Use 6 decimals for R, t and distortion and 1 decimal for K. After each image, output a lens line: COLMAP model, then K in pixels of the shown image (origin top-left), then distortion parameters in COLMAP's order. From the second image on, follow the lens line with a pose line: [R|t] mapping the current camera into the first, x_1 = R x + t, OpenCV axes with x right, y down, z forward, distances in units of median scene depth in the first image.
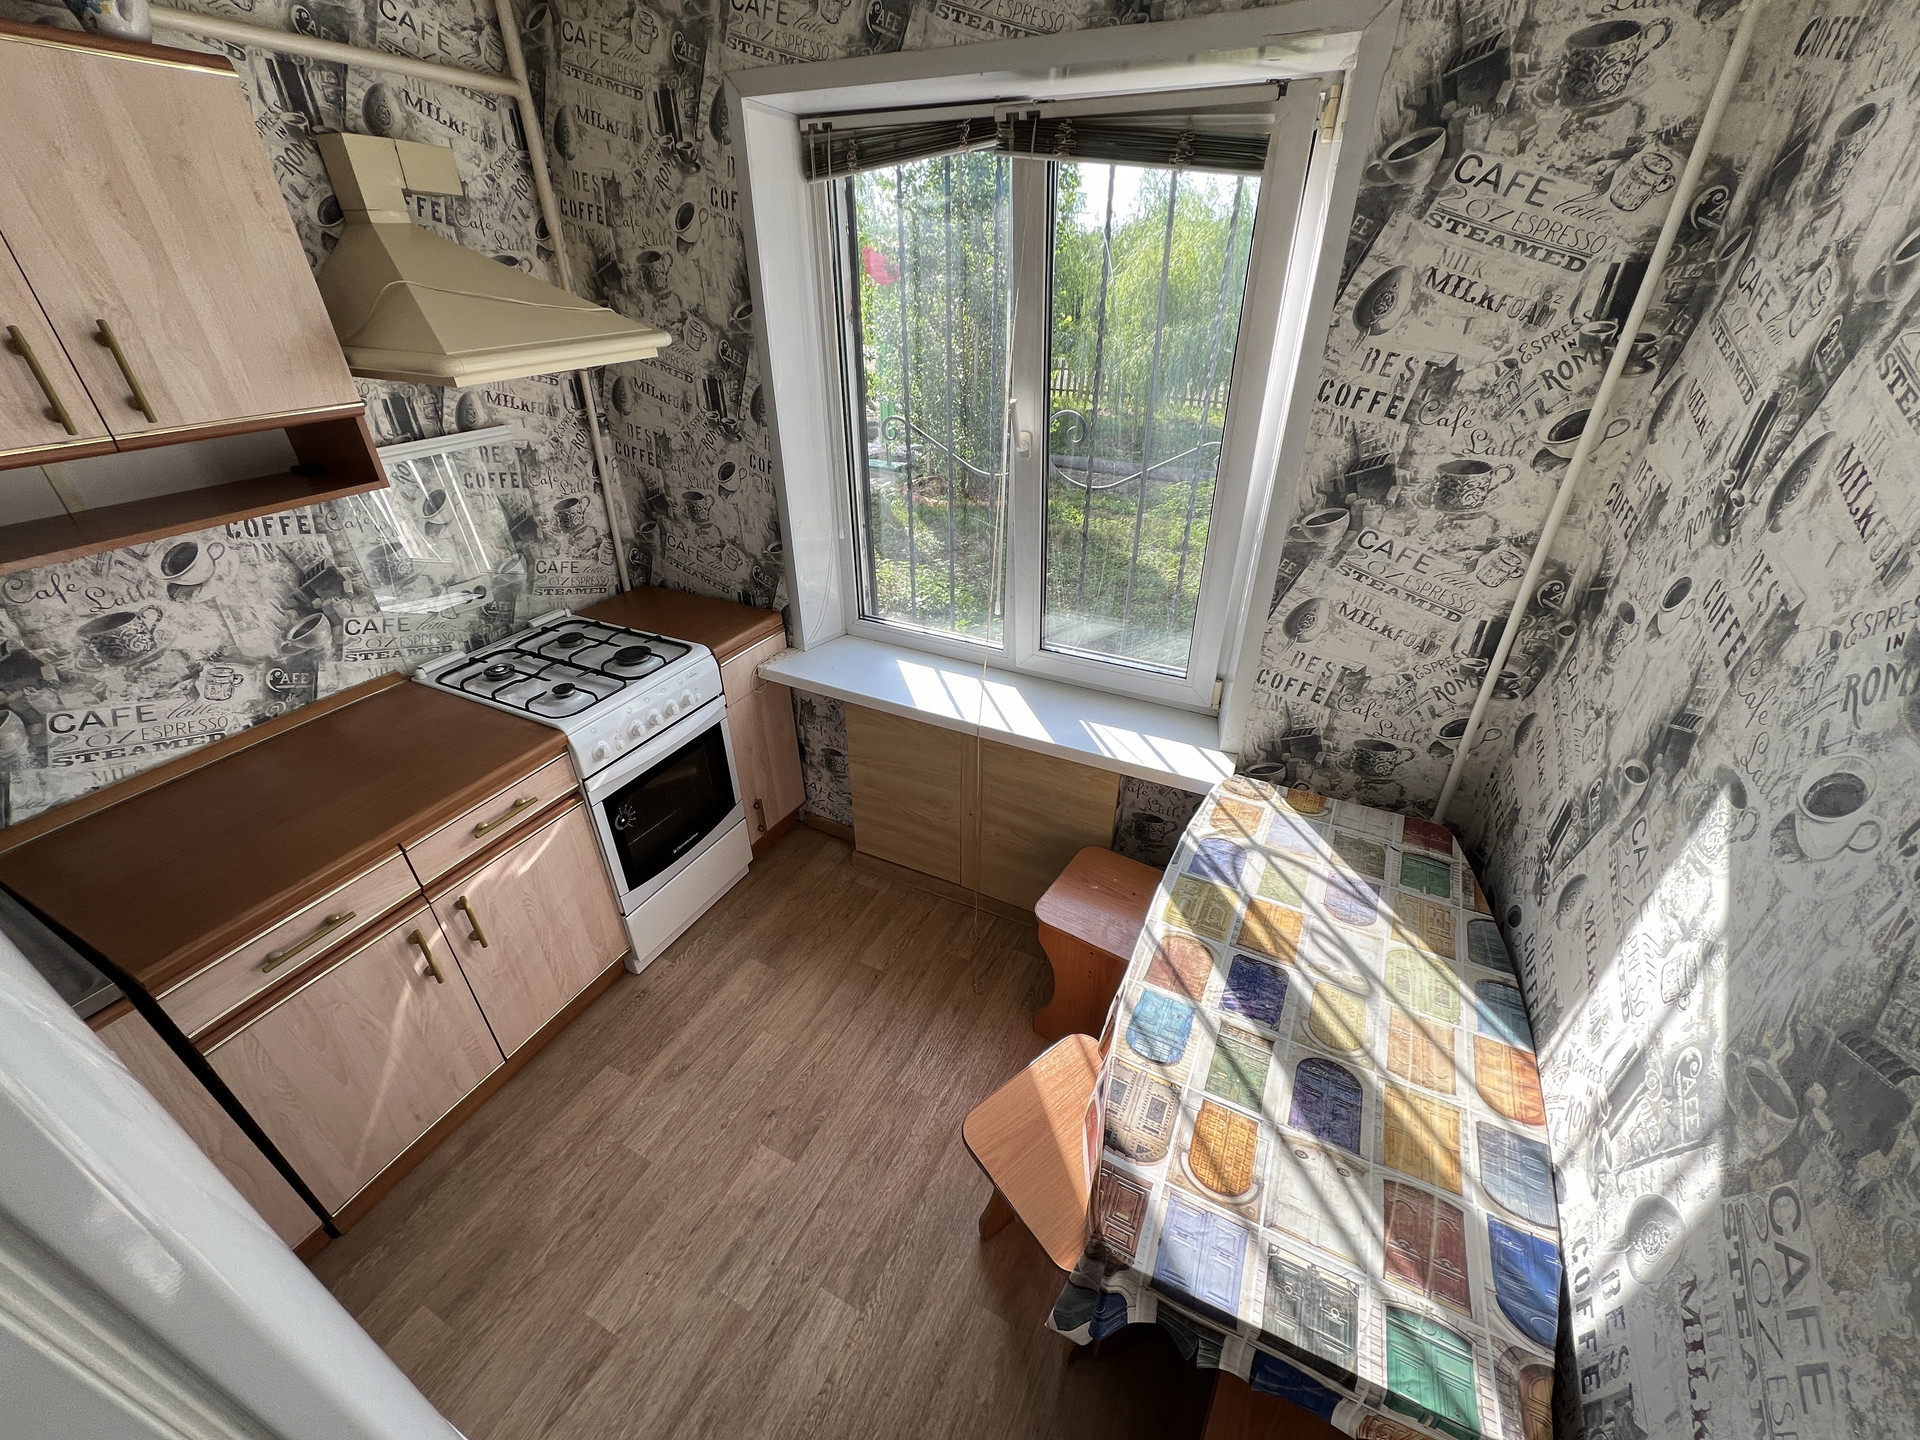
lens RADIAL K [[767.6, 0, 966.4], [0, 767.6, 724.9], [0, 0, 1]] dist [-0.001461, -0.000321]
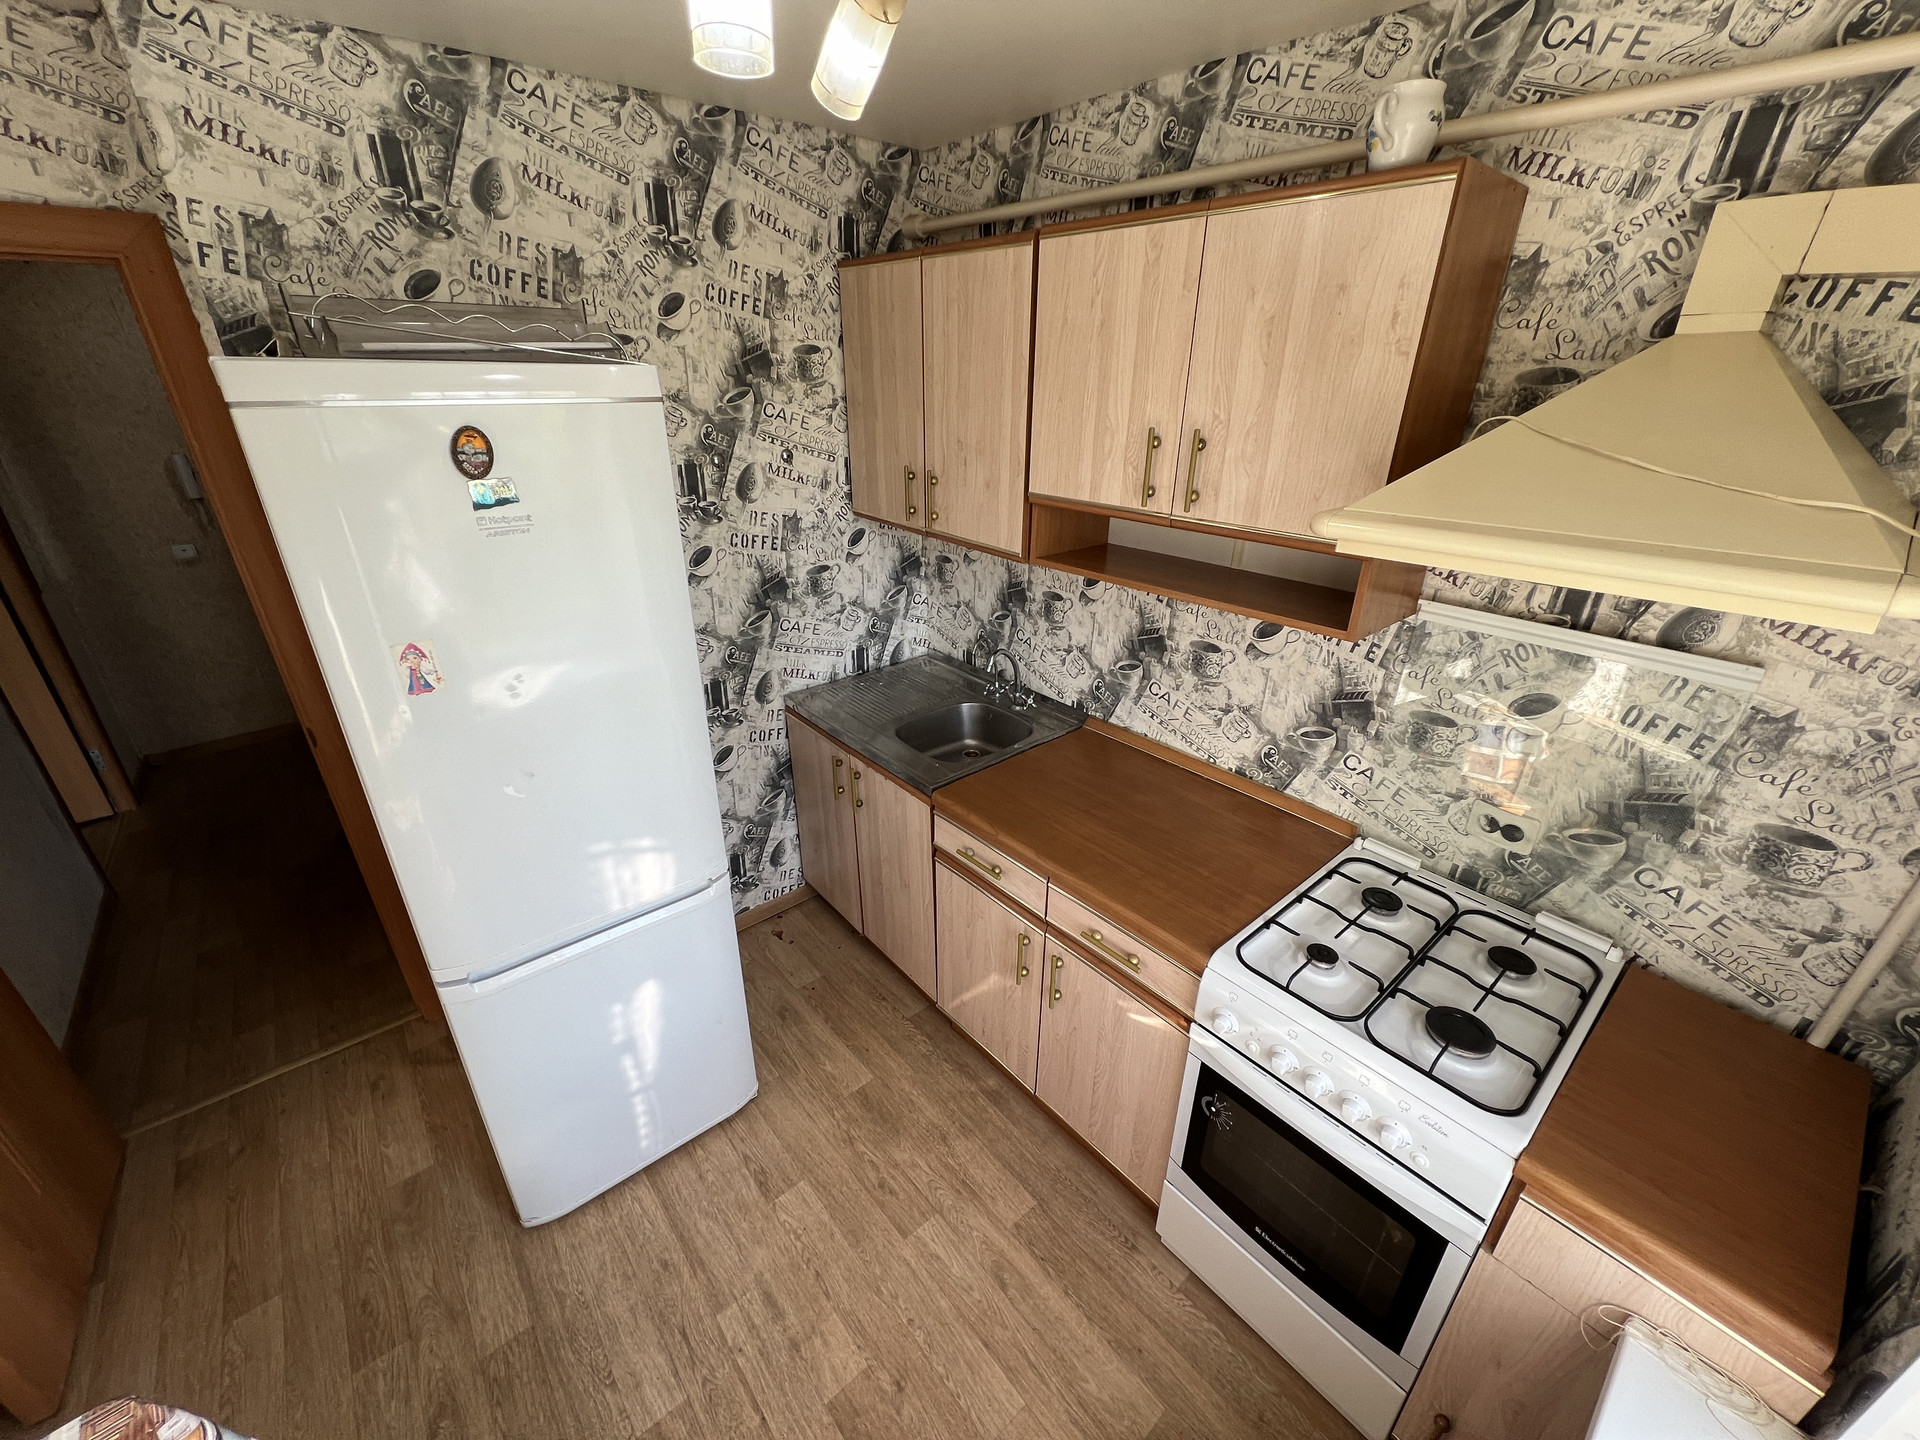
lens RADIAL K [[767.6, 0, 963.4], [0, 767.6, 722.0], [0, 0, 1]] dist [-0.001461, -0.000321]
pose [[-0.398616, 0.386367, -0.831761, 0.119818], [-0.475946, 0.688094, 0.547725, -0.450293], [0.783952, 0.614205, -0.090395, 0.713379]]
